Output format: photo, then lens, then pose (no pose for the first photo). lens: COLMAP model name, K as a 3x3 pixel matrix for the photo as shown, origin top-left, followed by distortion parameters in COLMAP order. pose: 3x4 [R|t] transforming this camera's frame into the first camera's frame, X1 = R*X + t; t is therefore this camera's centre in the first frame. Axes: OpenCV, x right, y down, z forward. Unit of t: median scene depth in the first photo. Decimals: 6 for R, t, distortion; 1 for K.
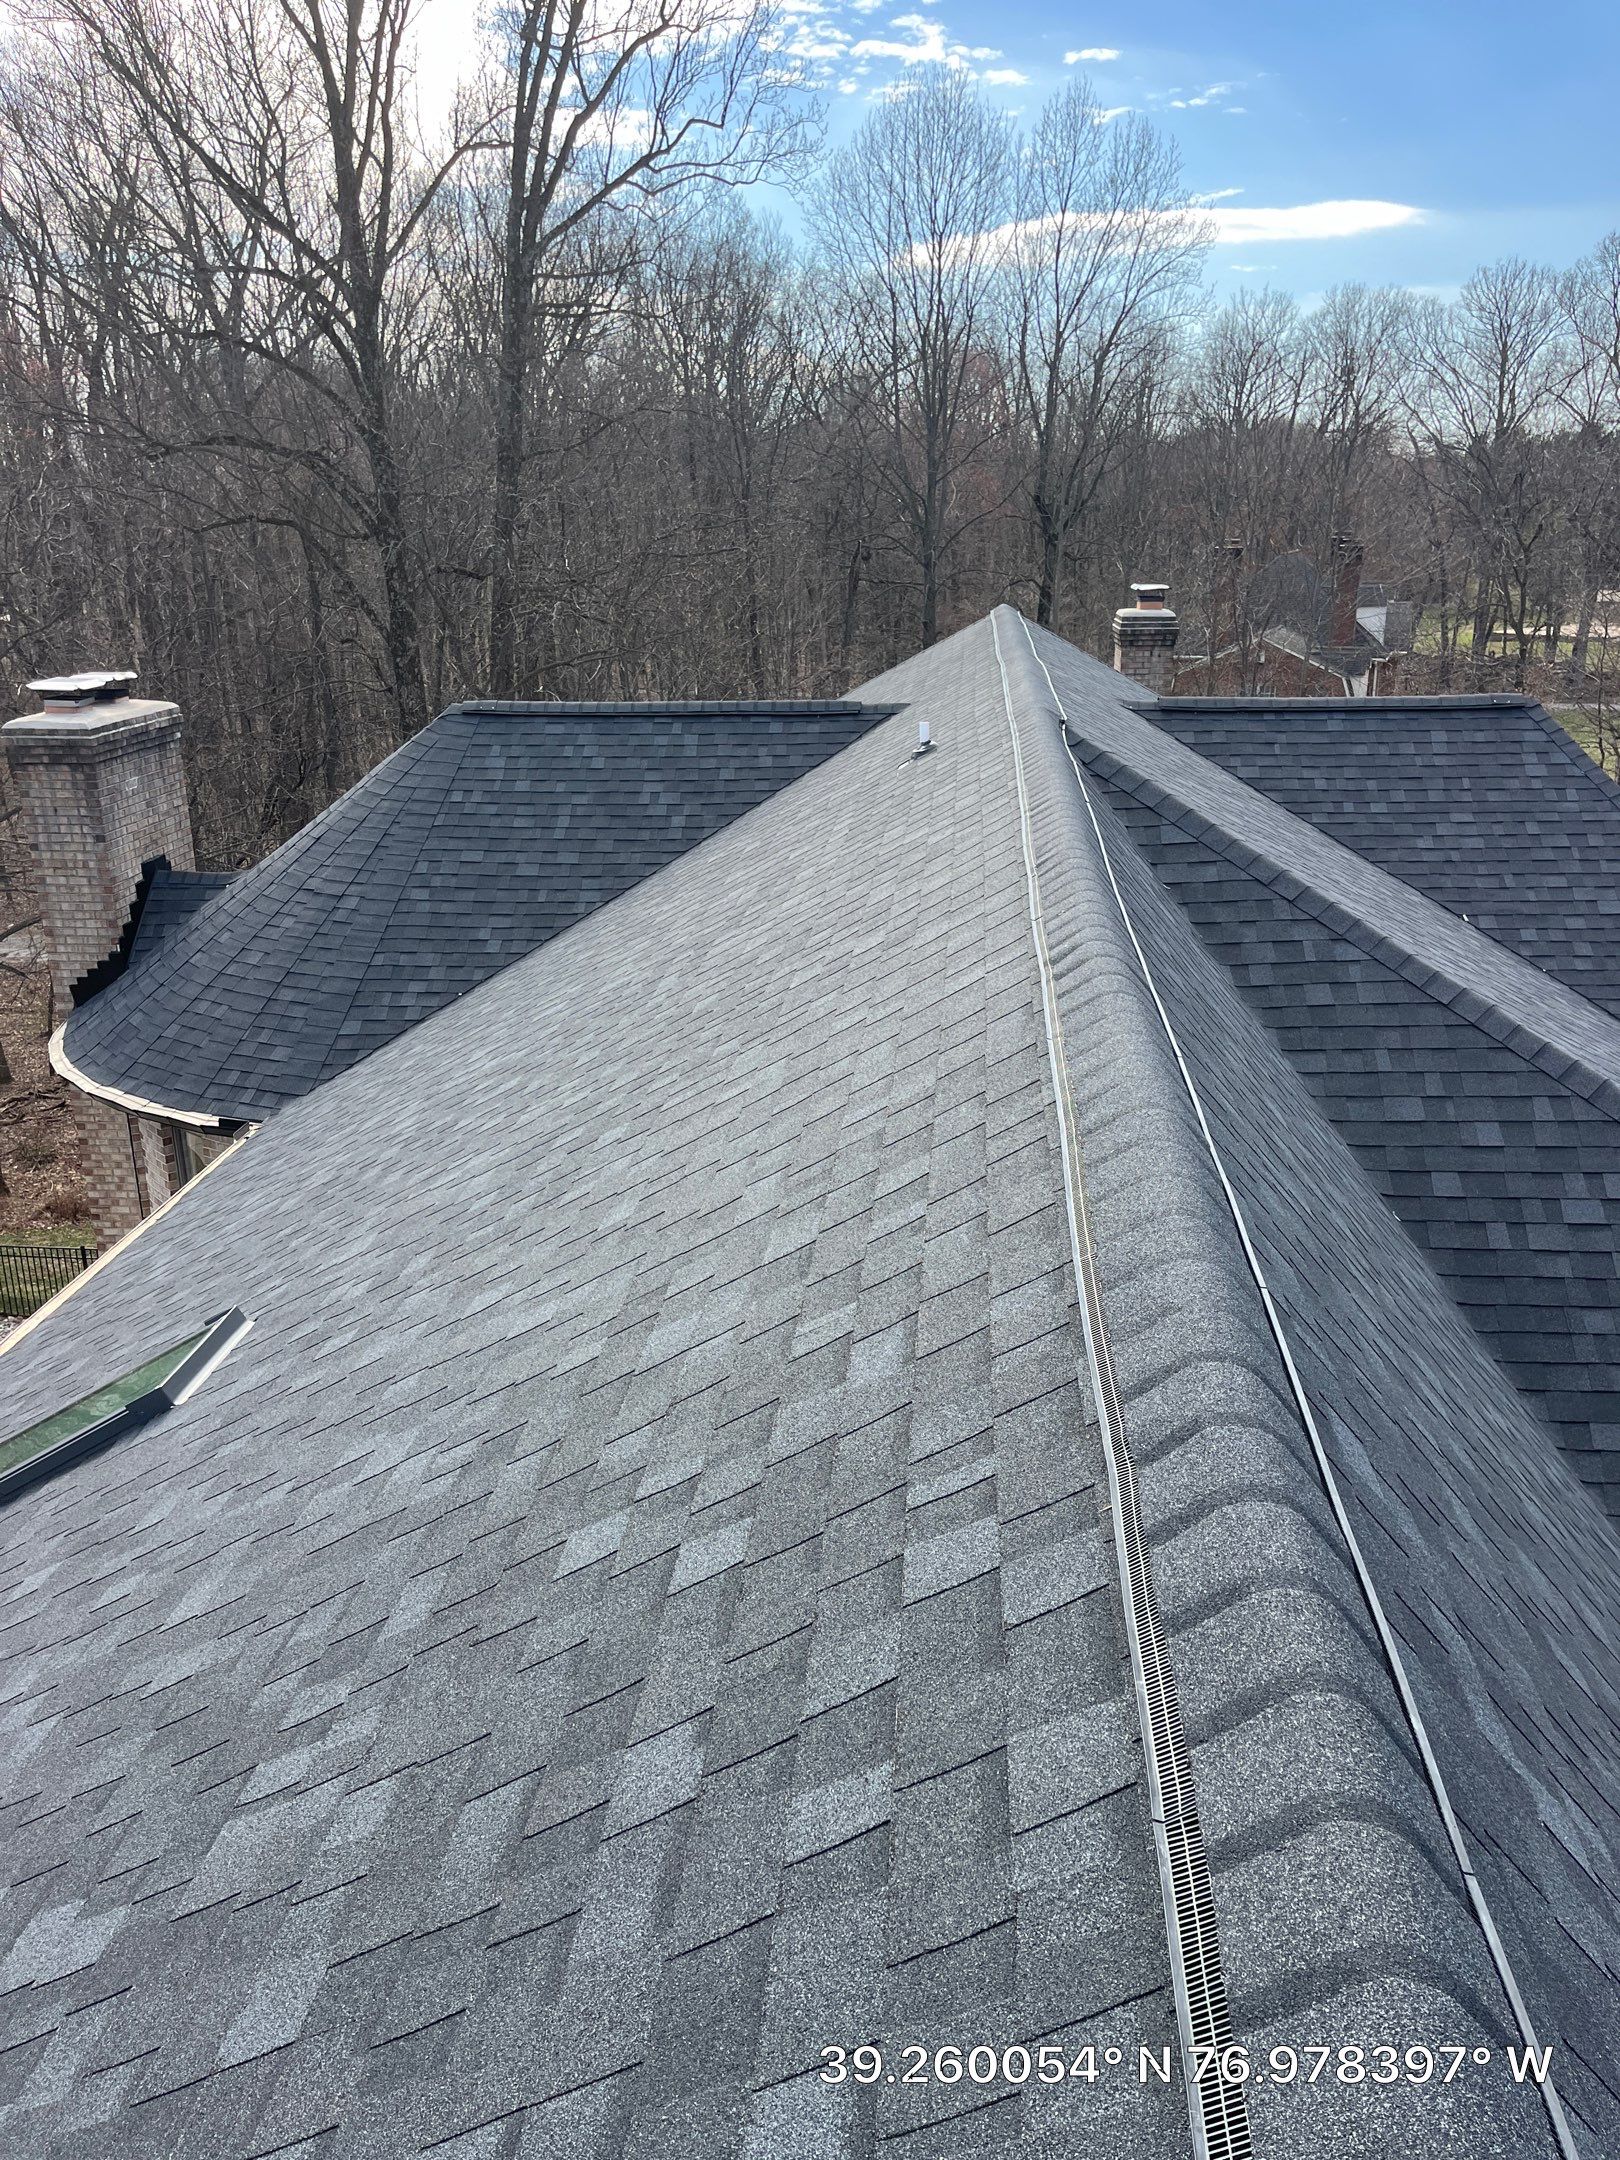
lens RADIAL K [[1594.0, 0, 818.1], [0, 1594.0, 1071.2], [0, 0, 1]] dist [0.071322, -0.092439]
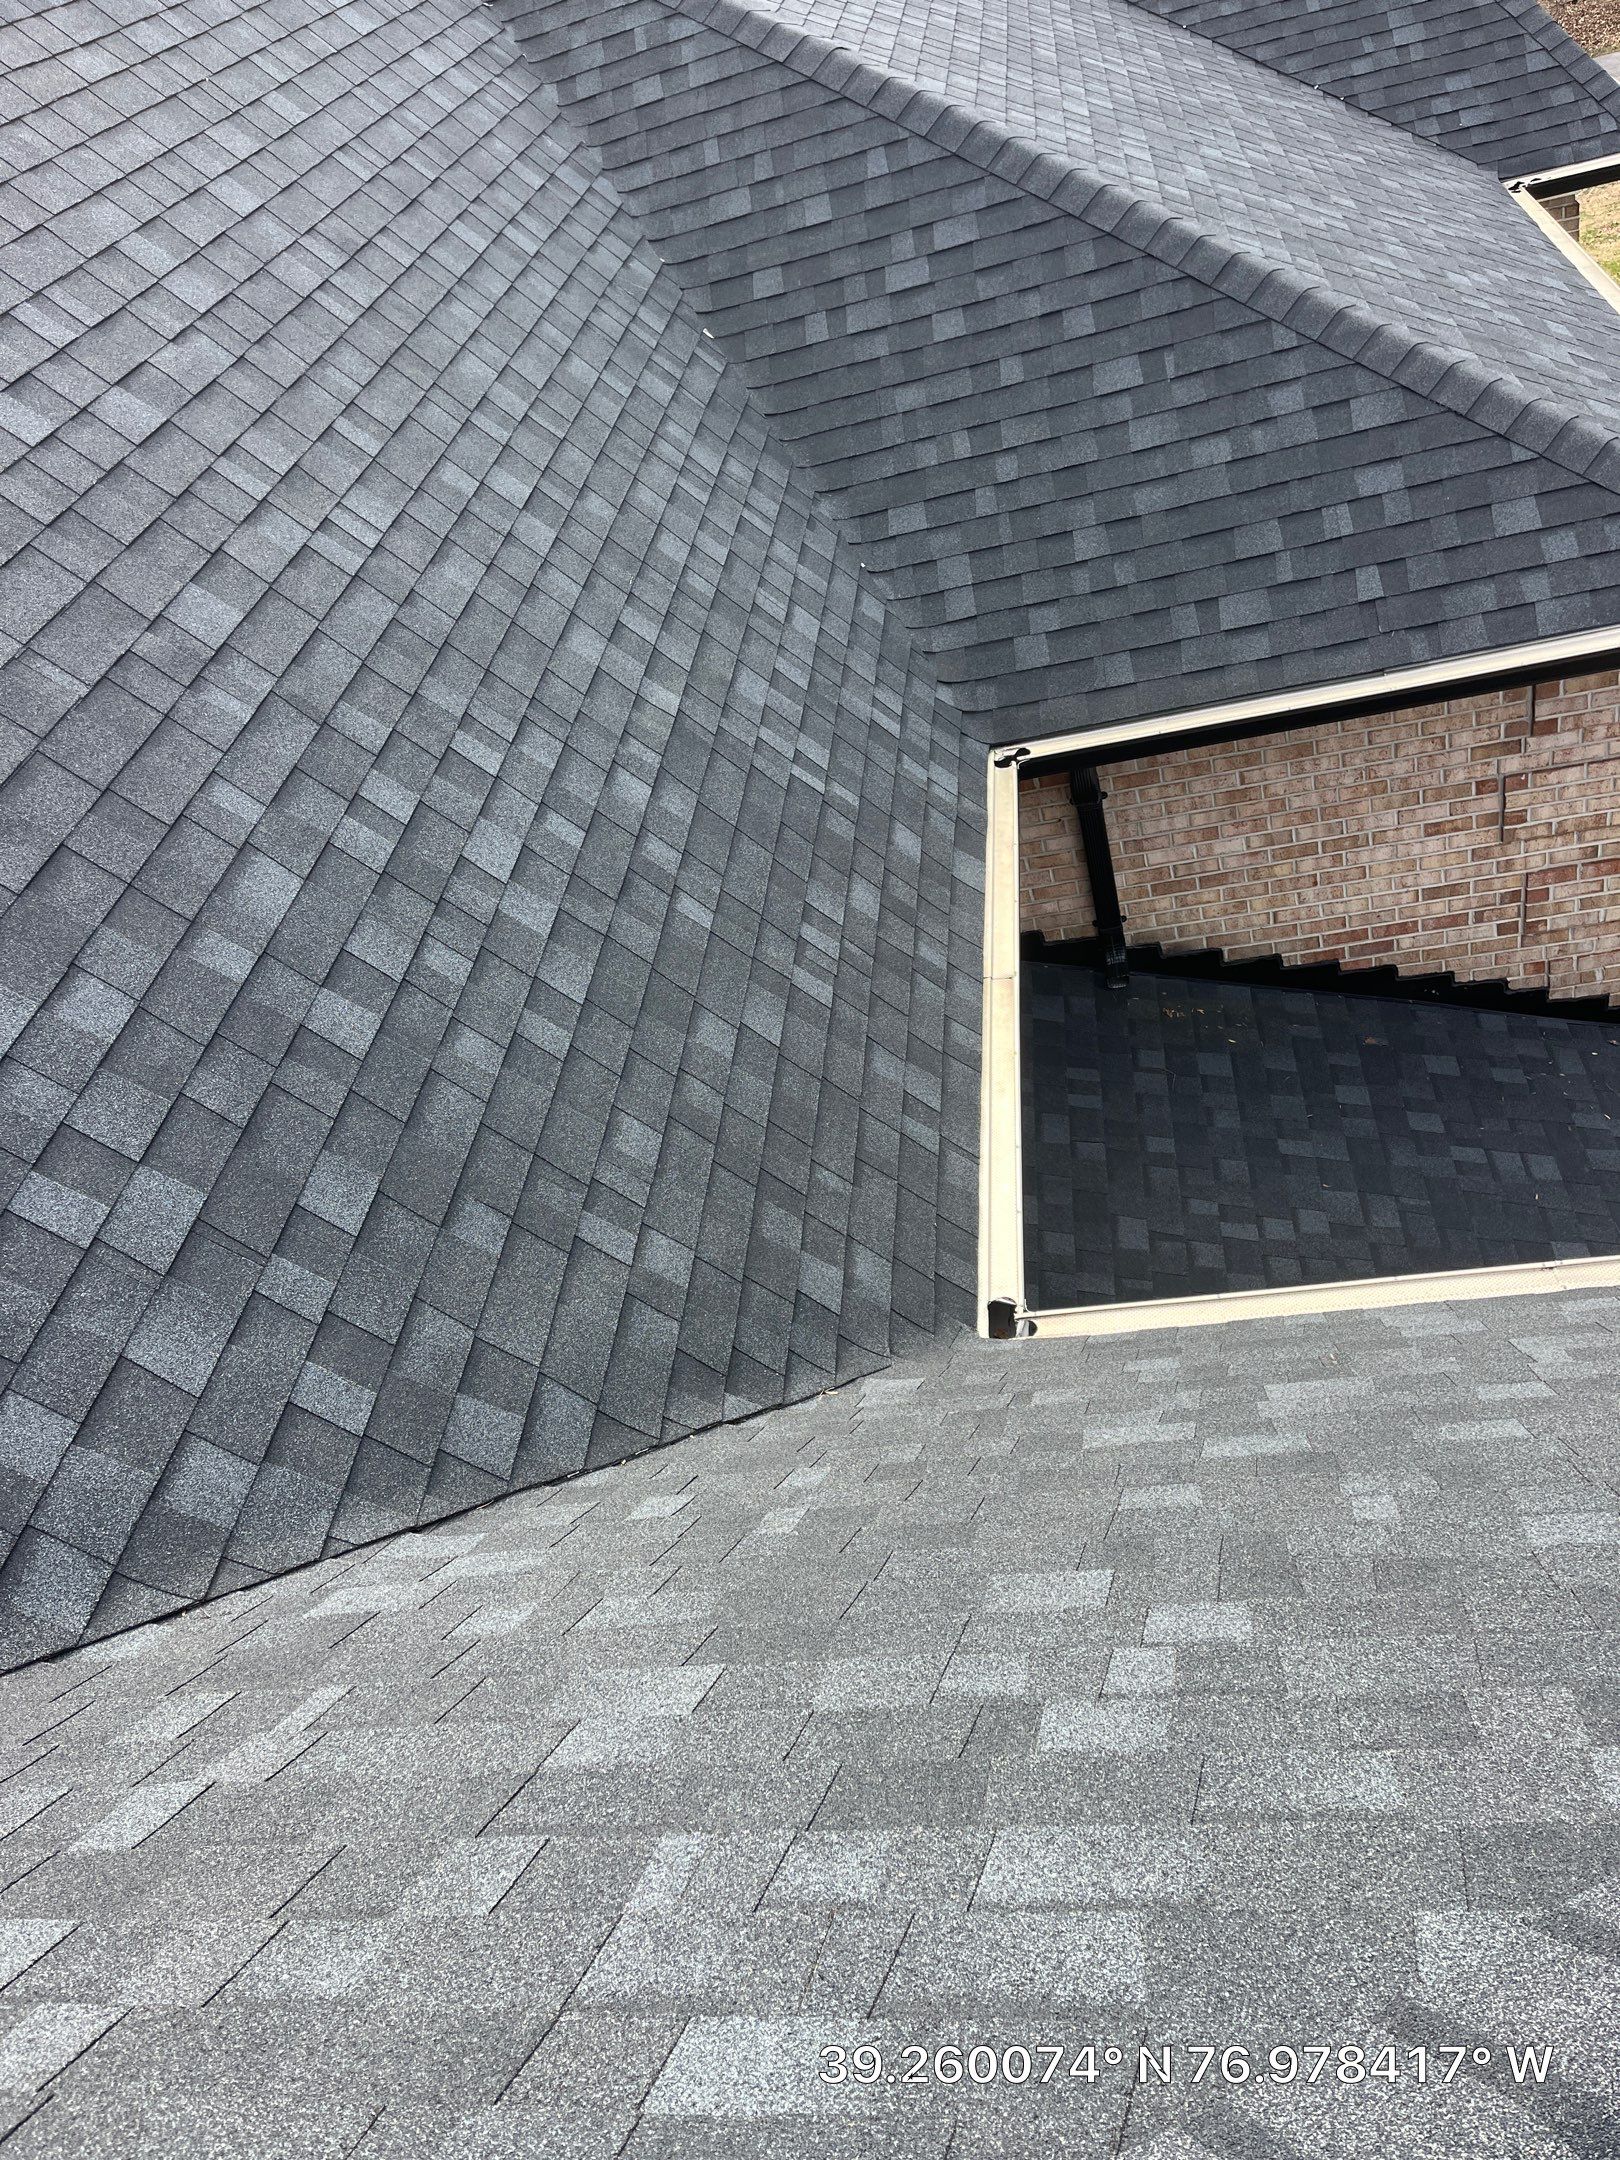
lens RADIAL K [[1594.0, 0, 800.9], [0, 1594.0, 1085.4], [0, 0, 1]] dist [0.071322, -0.092439]
pose [[0.971817, -0.178045, -0.154505, 0.260514], [0.221938, 0.911963, 0.345061, 0.096021], [0.079466, -0.369627, 0.925776, 0.000828]]
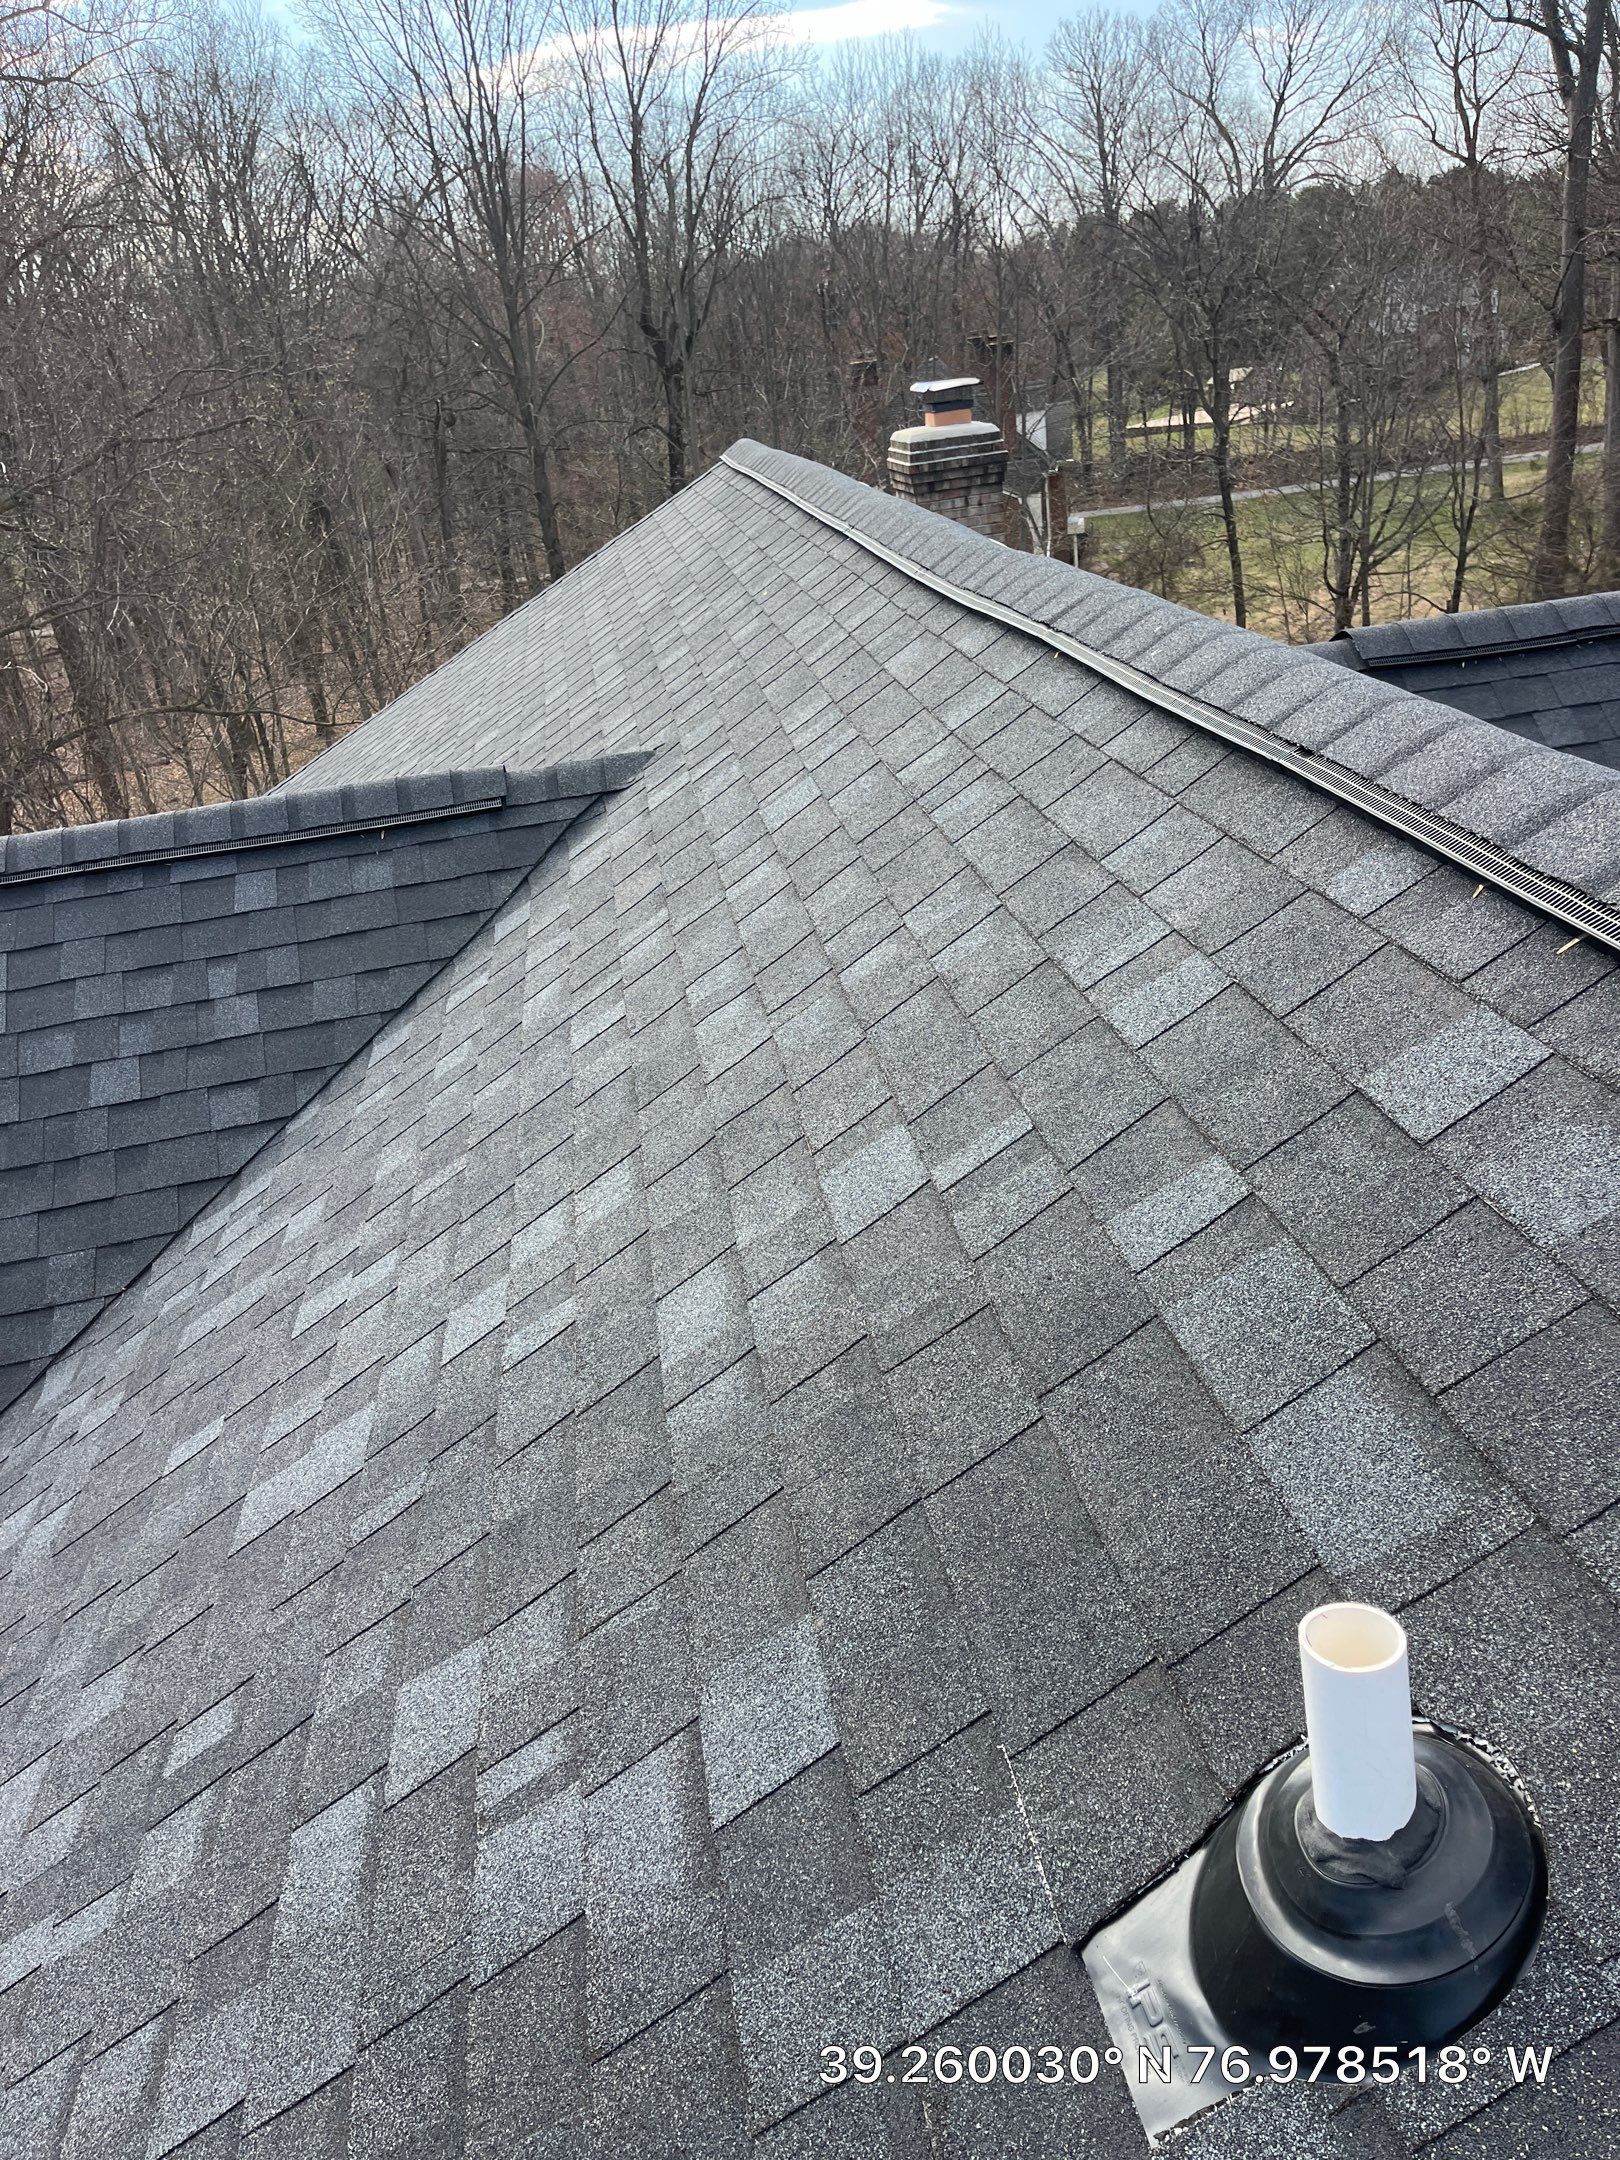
lens RADIAL K [[1594.0, 0, 788.9], [0, 1594.0, 1093.2], [0, 0, 1]] dist [0.071322, -0.092439]
pose [[0.969404, -0.188712, 0.156981, 0.022892], [0.173940, 0.979338, 0.103164, -0.222649], [-0.173206, -0.072702, 0.982199, 0.774909]]
